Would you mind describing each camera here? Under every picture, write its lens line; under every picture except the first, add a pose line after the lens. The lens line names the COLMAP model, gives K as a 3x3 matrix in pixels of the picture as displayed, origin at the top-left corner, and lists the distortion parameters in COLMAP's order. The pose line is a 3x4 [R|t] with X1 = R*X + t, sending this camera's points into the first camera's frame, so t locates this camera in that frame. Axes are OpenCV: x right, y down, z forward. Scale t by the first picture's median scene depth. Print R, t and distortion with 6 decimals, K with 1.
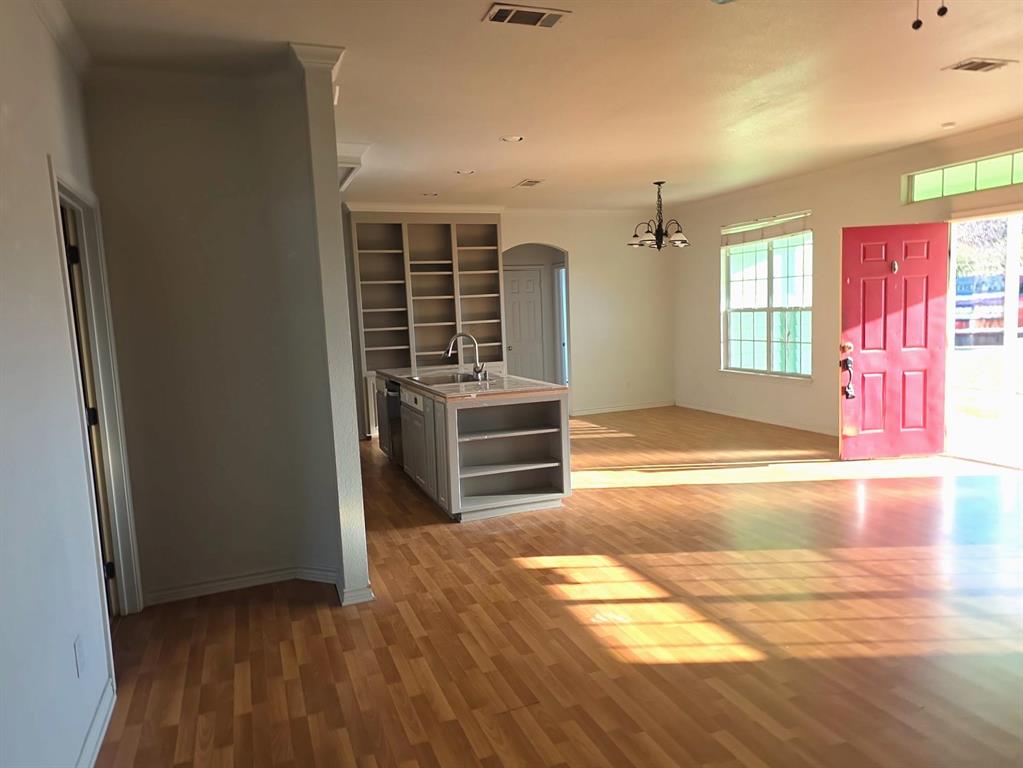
lens RADIAL K [[694.8, 0, 511.5], [0, 694.8, 384.0], [0, 0, 1]] dist [0.068363, 0.000146]
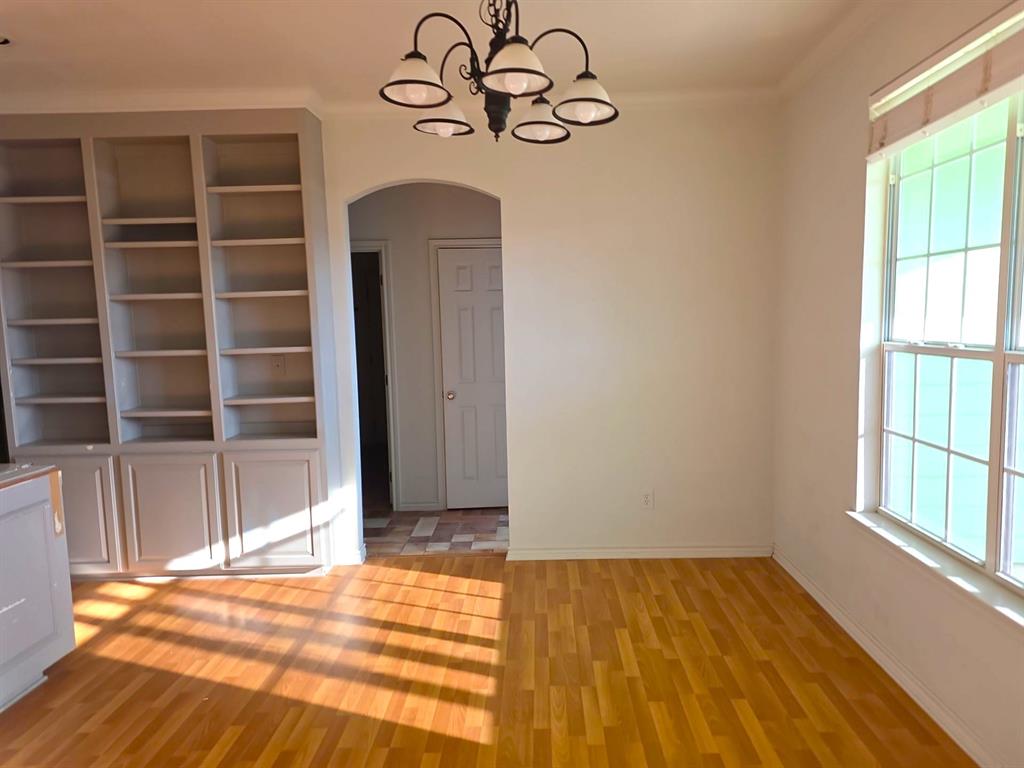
lens RADIAL K [[685.8, 0, 516.9], [0, 685.8, 388.4], [0, 0, 1]] dist [0.044662, 0.002379]
pose [[0.919716, 0.062194, -0.387626, 0.291273], [-0.058135, 0.998062, 0.022201, -0.085582], [0.388256, 0.002116, 0.921549, 0.651318]]
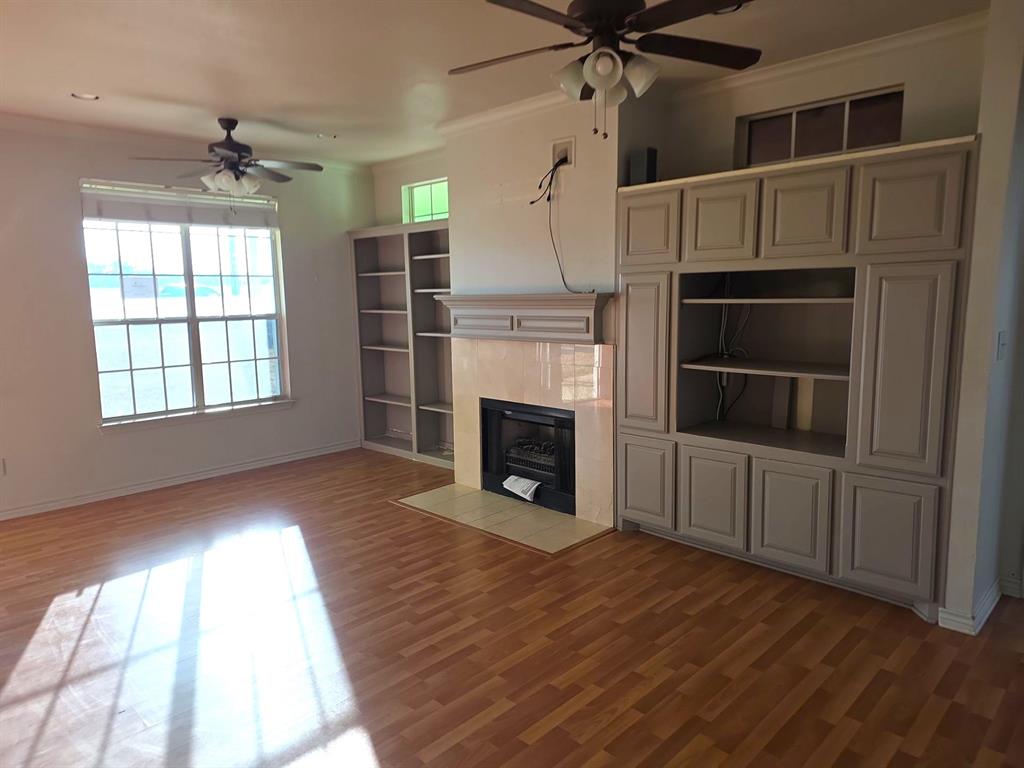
lens RADIAL K [[685.8, 0, 516.9], [0, 685.8, 388.4], [0, 0, 1]] dist [0.044662, 0.002379]
pose [[-0.418245, -0.078723, 0.904916, -0.396379], [0.136962, 0.979381, 0.148504, -0.094778], [-0.897949, 0.186050, -0.398839, 0.974606]]
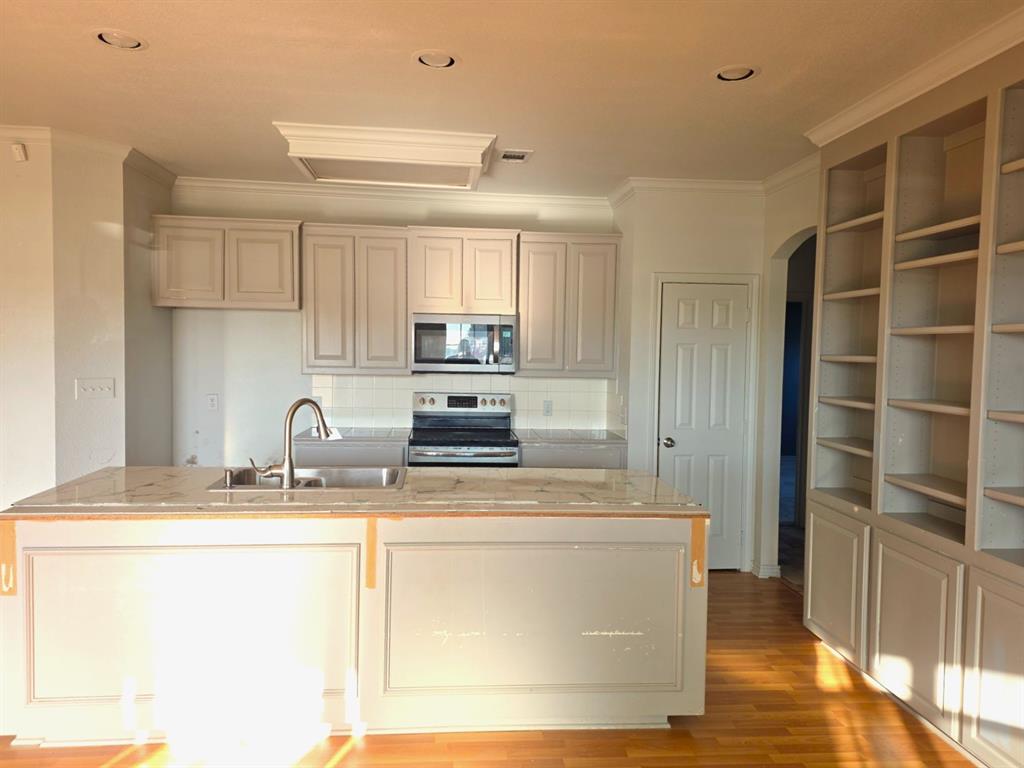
lens RADIAL K [[717.0, 0, 512.0], [0, 717.0, 384.0], [0, 0, 1]] dist [0.119295, -0.163295]
pose [[-0.272898, 0.090304, -0.957795, 0.291211], [-0.110501, 0.986053, 0.124452, -0.118347], [0.955676, 0.139800, -0.259113, 0.883253]]
